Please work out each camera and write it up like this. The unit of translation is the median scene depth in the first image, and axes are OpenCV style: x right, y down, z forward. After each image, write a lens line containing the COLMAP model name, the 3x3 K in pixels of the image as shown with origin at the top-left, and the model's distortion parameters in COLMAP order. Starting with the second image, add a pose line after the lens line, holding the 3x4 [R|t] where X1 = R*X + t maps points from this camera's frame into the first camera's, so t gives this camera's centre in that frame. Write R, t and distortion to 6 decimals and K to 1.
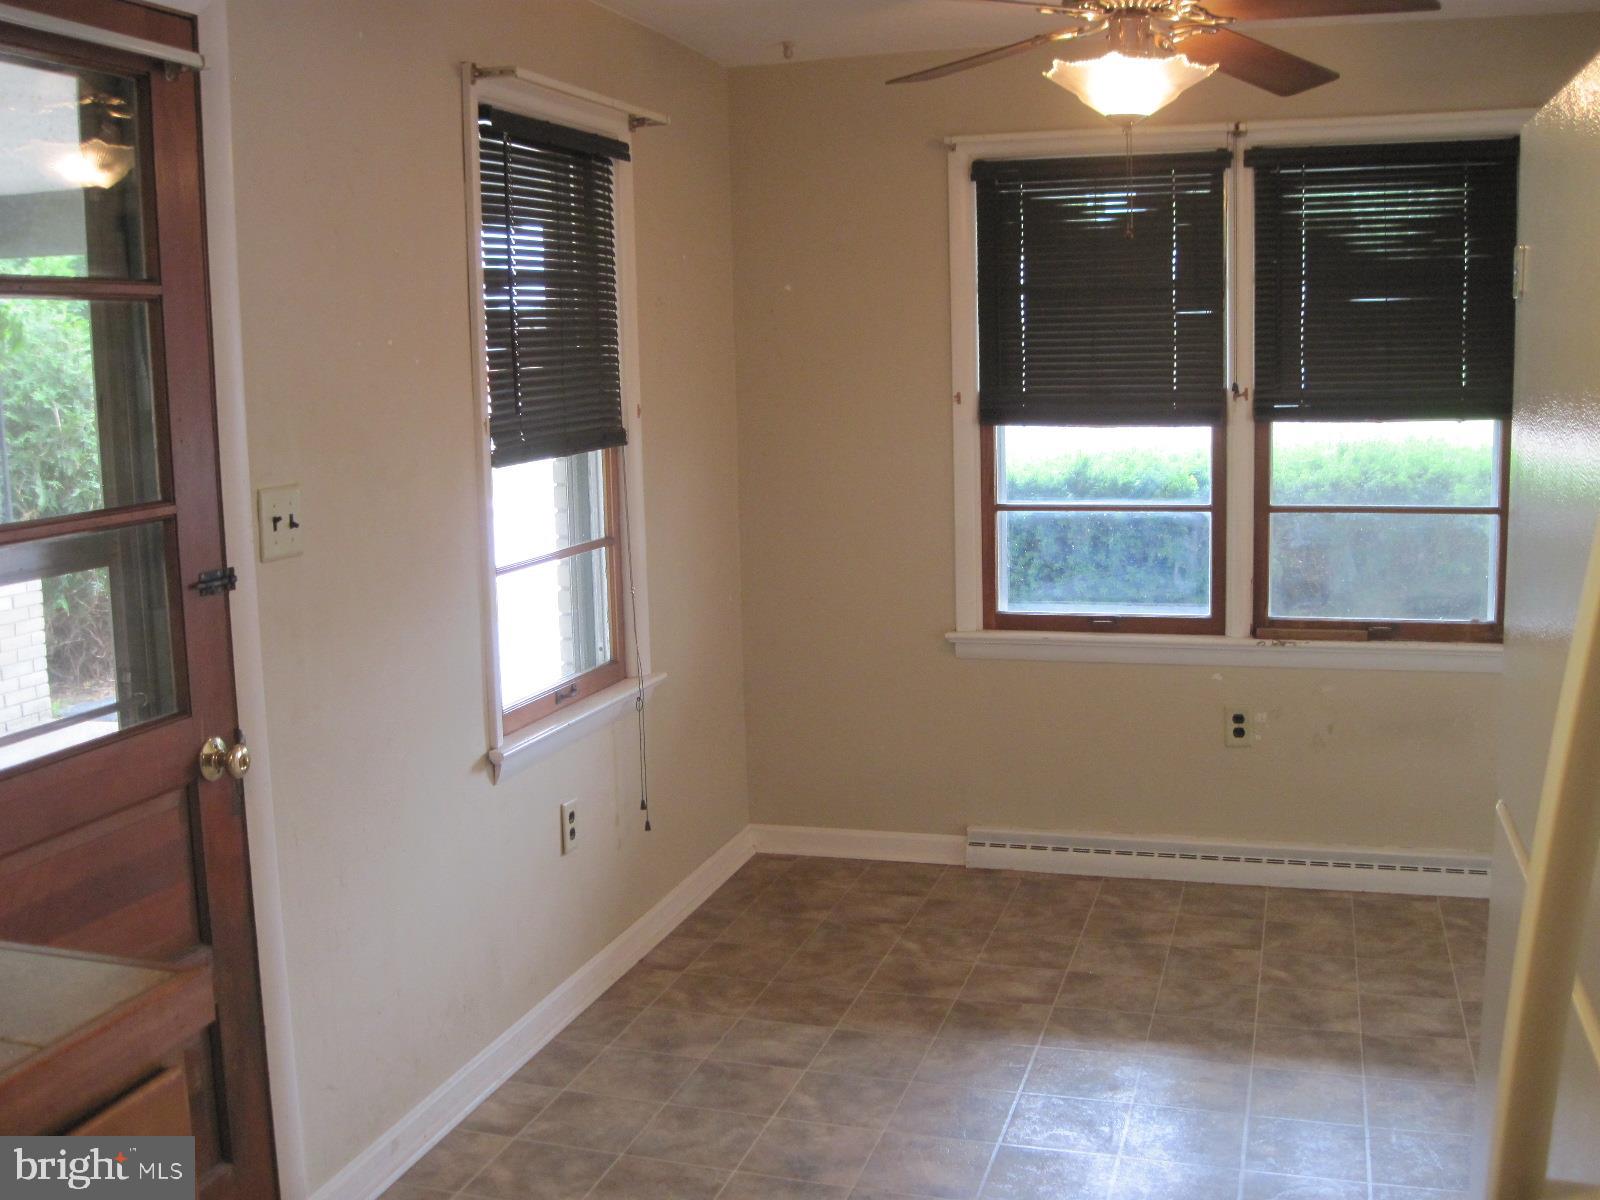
lens RADIAL K [[1640.3, 0, 820.1], [0, 1640.3, 588.5], [0, 0, 1]] dist [-0.129903, 0.073964]
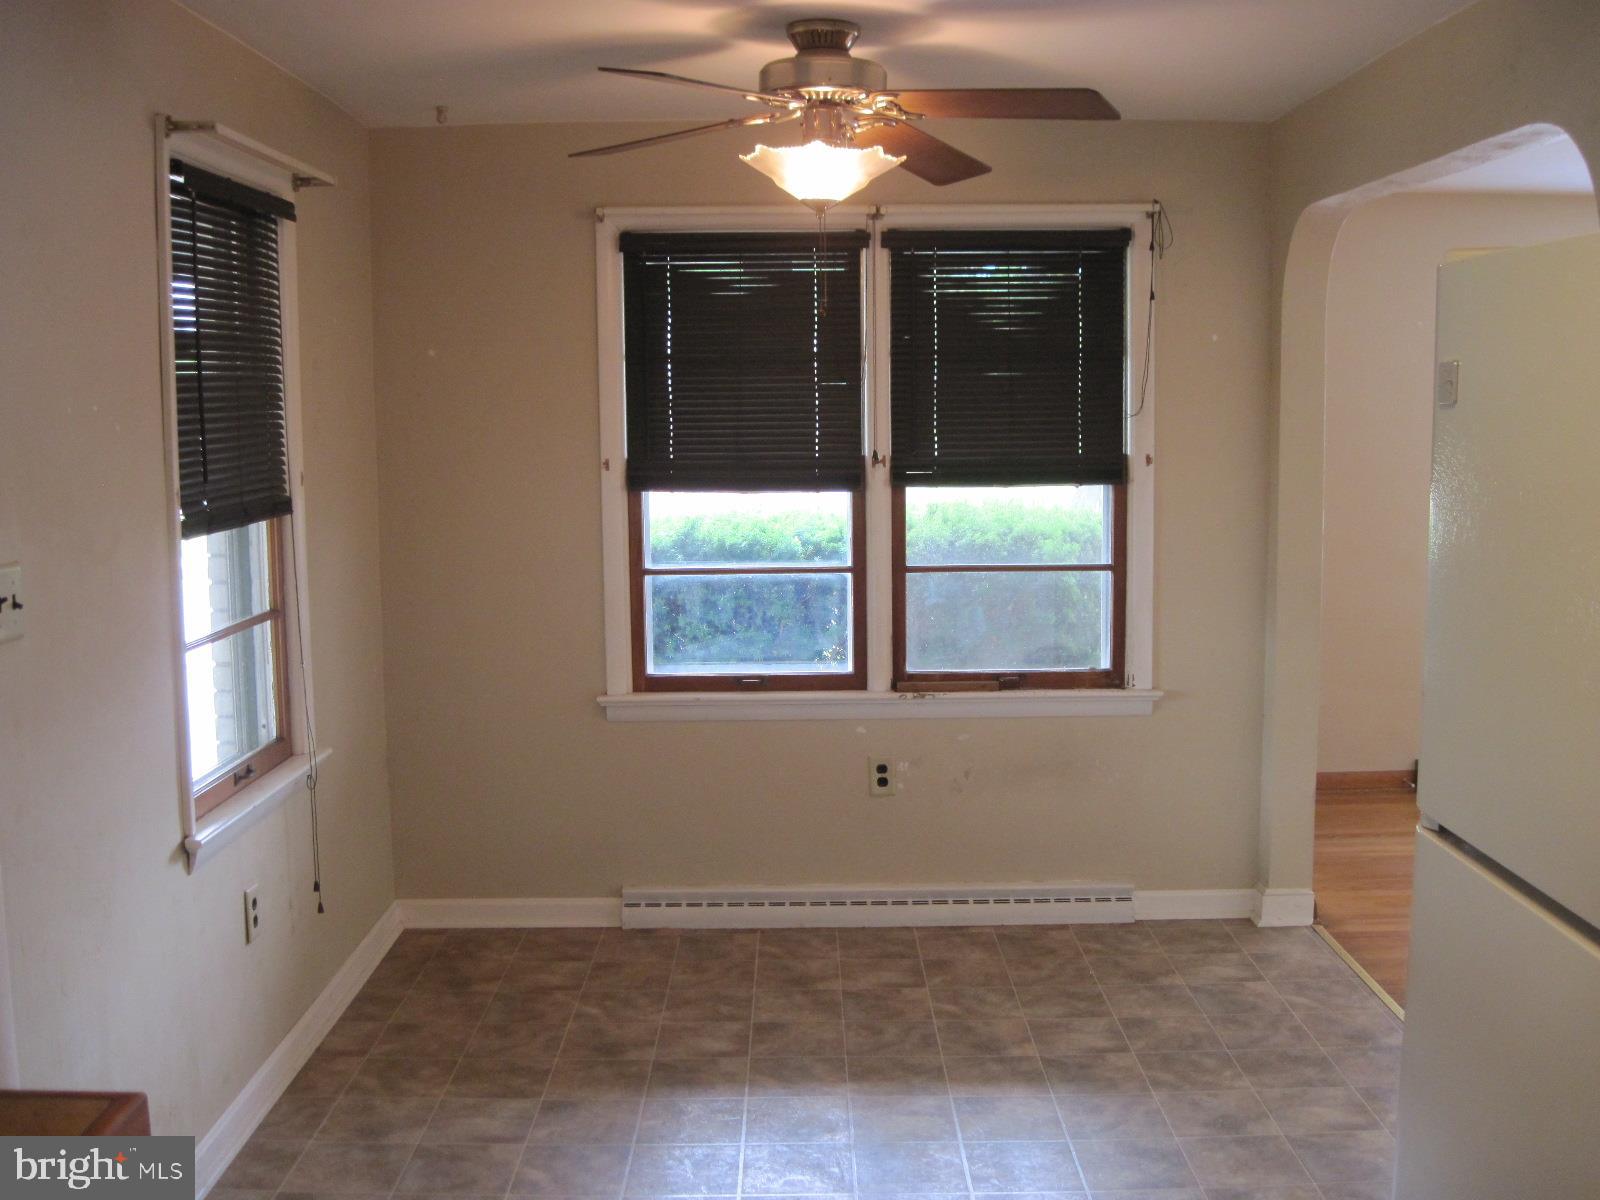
lens RADIAL K [[1640.3, 0, 820.1], [0, 1640.3, 588.5], [0, 0, 1]] dist [-0.129903, 0.073964]
pose [[0.954045, -0.017205, 0.299170, -0.106272], [0.027579, 0.999155, -0.030488, -0.005863], [-0.298392, 0.037337, 0.953713, -0.002862]]
